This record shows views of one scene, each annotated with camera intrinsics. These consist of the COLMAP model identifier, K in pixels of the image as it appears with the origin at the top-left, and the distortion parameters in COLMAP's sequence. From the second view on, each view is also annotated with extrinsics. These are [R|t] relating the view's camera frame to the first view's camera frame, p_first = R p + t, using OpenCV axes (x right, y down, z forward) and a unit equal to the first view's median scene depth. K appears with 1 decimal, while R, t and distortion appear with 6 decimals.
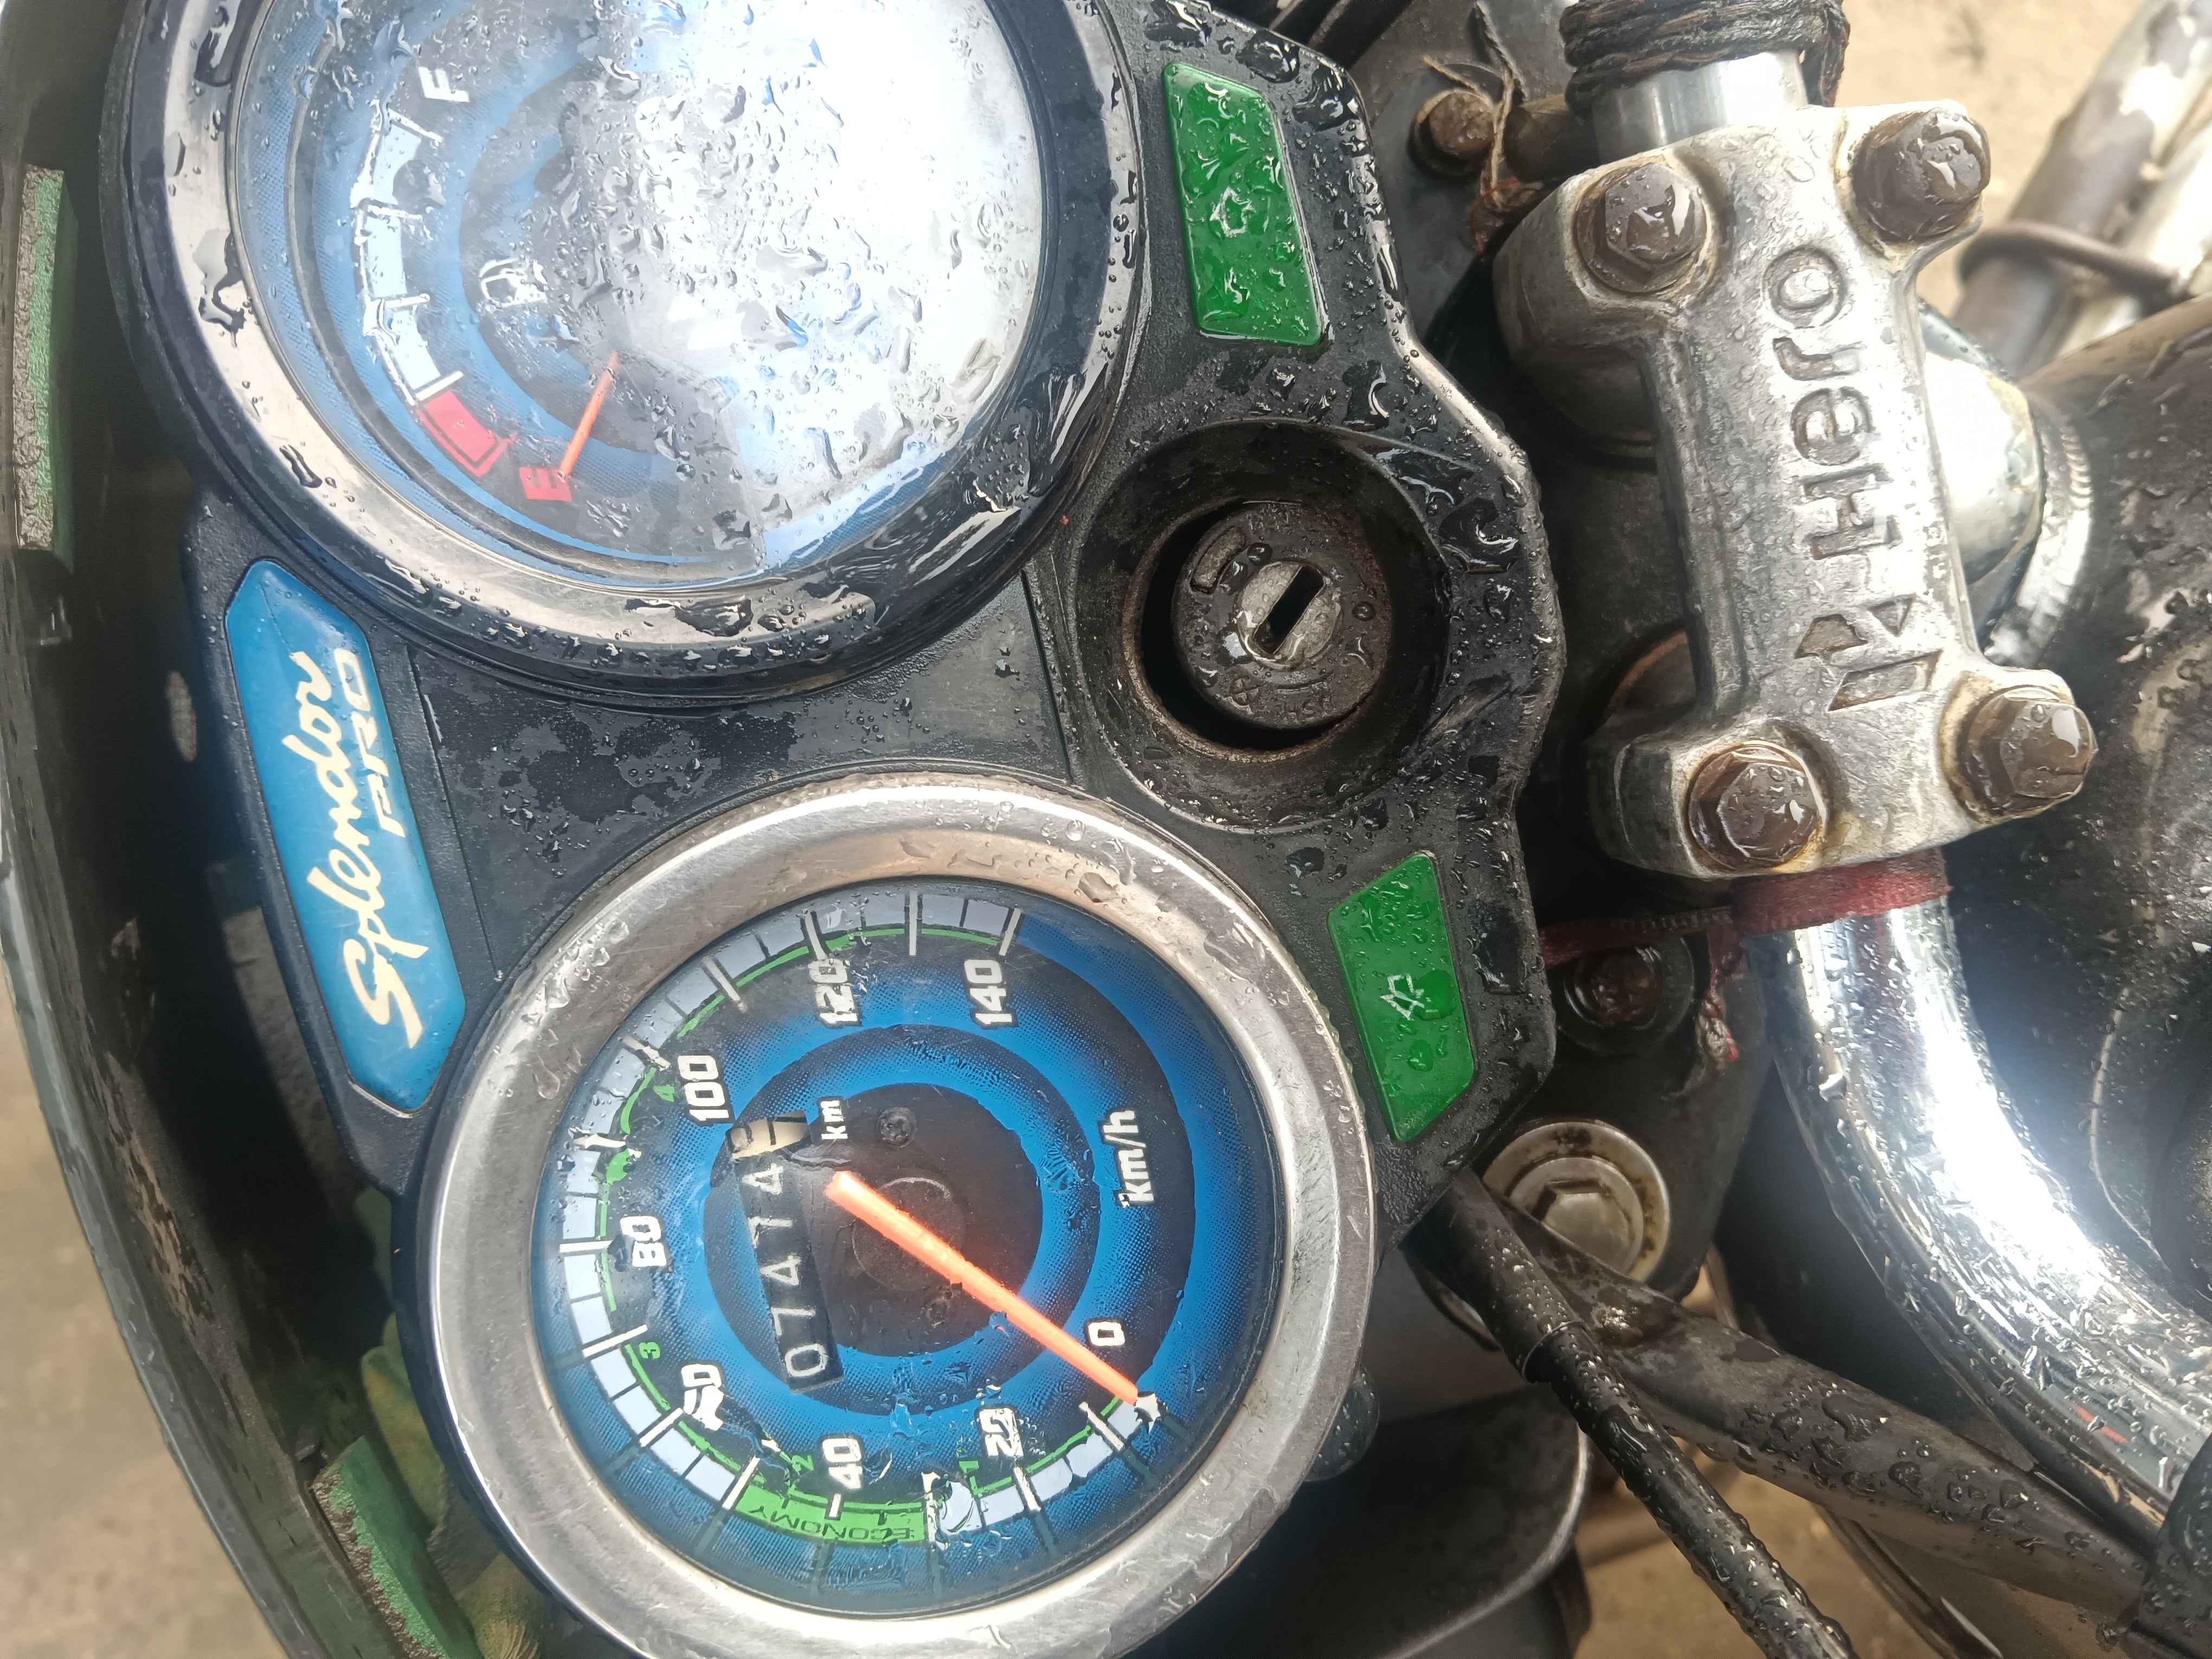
lens RADIAL K [[1759.4, 0, 1104.1], [0, 1759.4, 826.3], [0, 0, 1]] dist [0.099777, -0.279578]
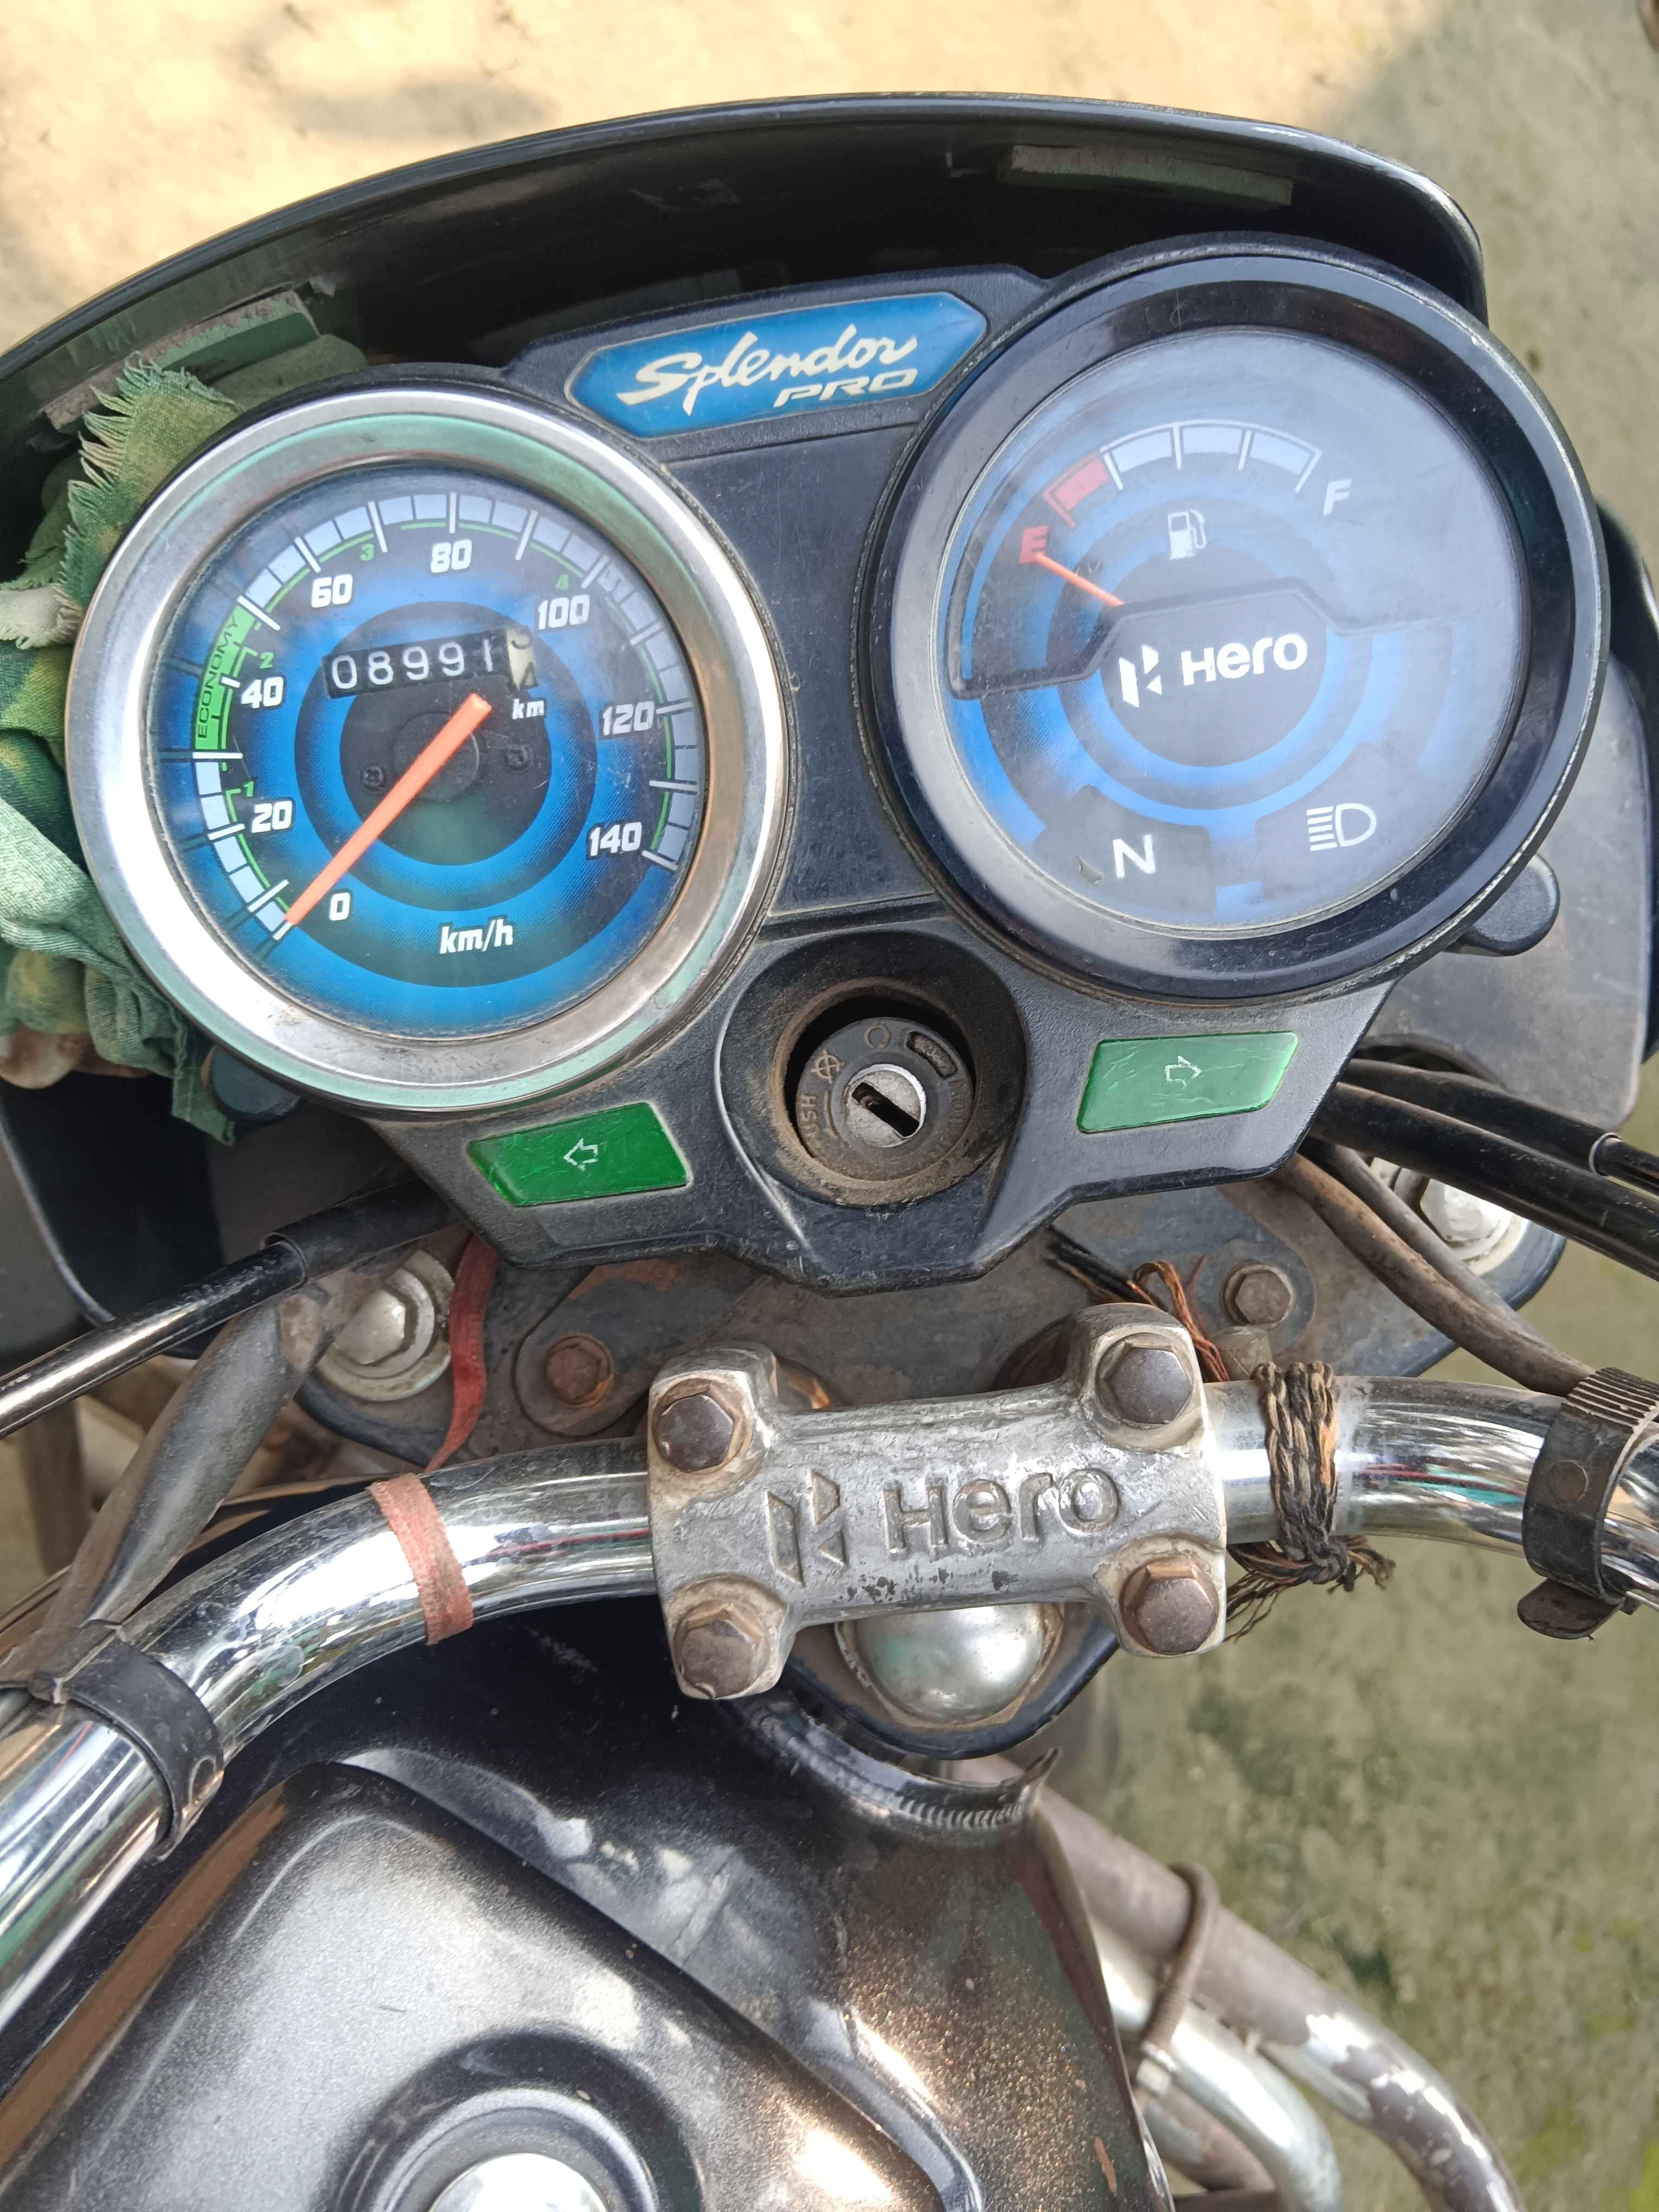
lens RADIAL K [[1759.4, 0, 824.3], [0, 1759.4, 1101.0], [0, 0, 1]] dist [0.099777, -0.279578]
pose [[-0.094381, 0.994910, -0.035297, 0.160097], [-0.994962, -0.095471, -0.030591, -0.038289], [-0.033805, 0.032232, 0.998909, -0.302853]]
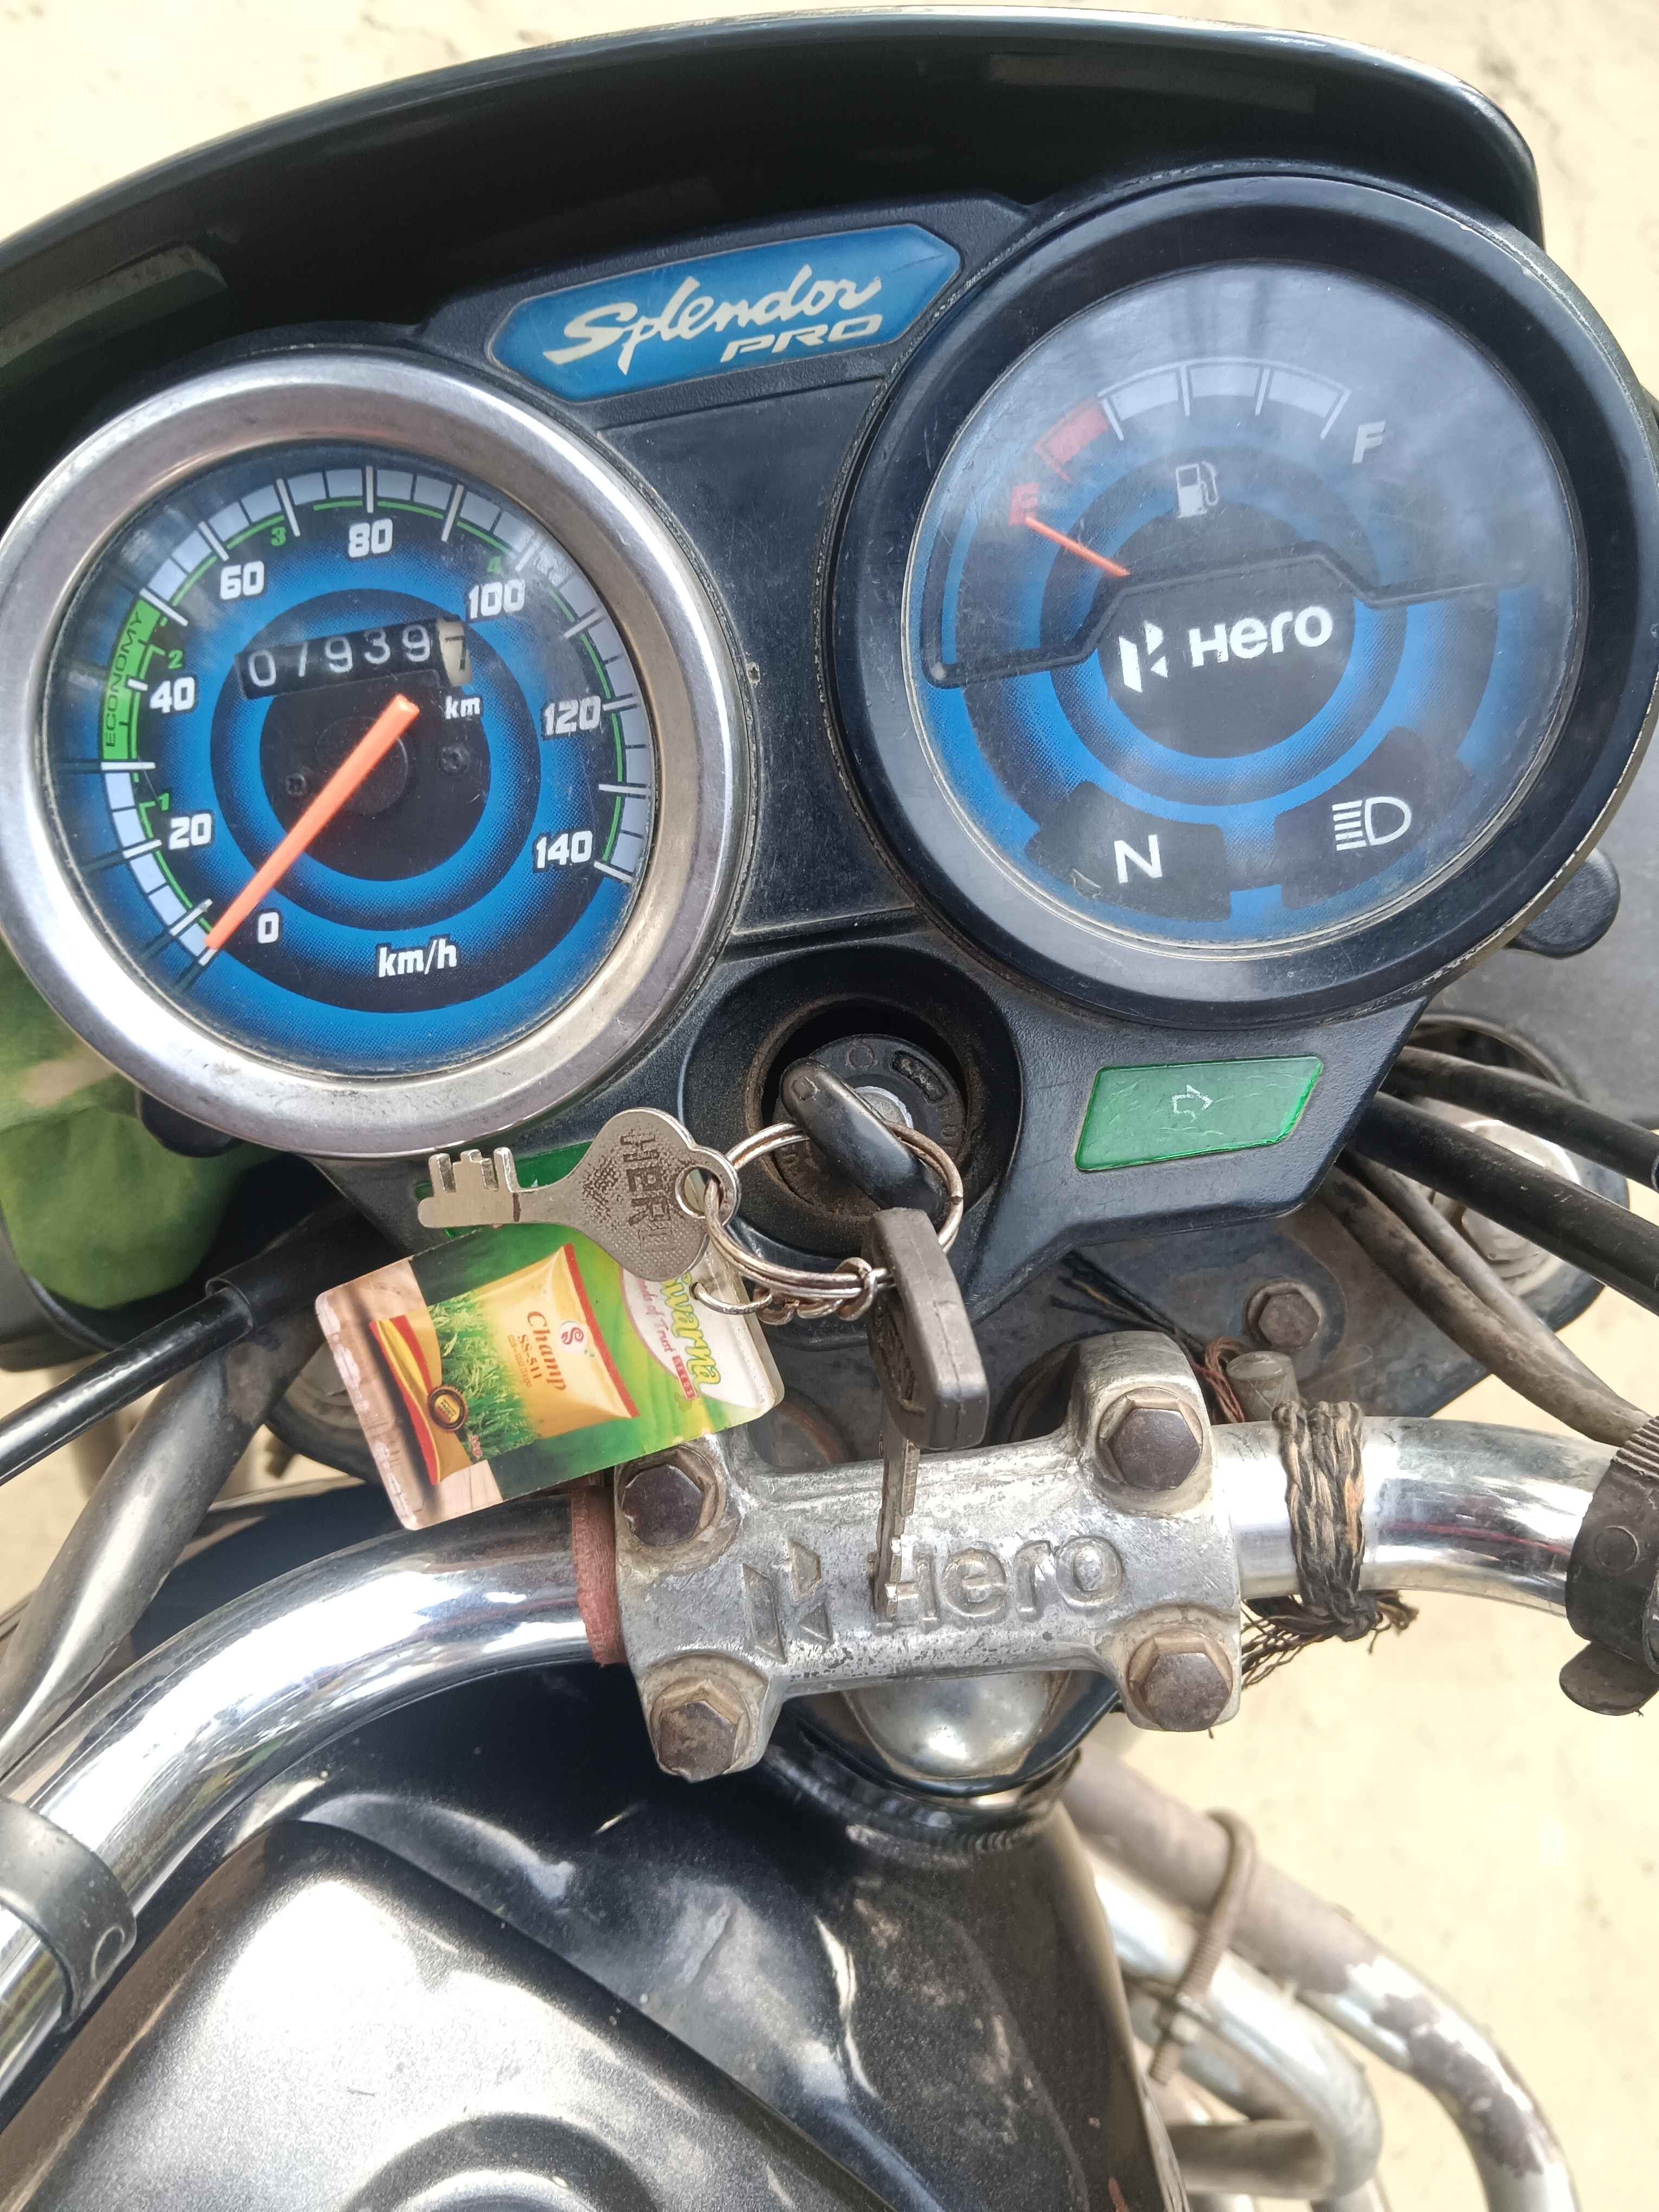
lens RADIAL K [[1759.4, 0, 824.3], [0, 1759.4, 1101.0], [0, 0, 1]] dist [0.099777, -0.279578]
pose [[-0.078470, 0.995946, 0.043985, 0.036654], [-0.996915, -0.078474, -0.001648, -0.092335], [0.001810, -0.043978, 0.999031, -0.189946]]
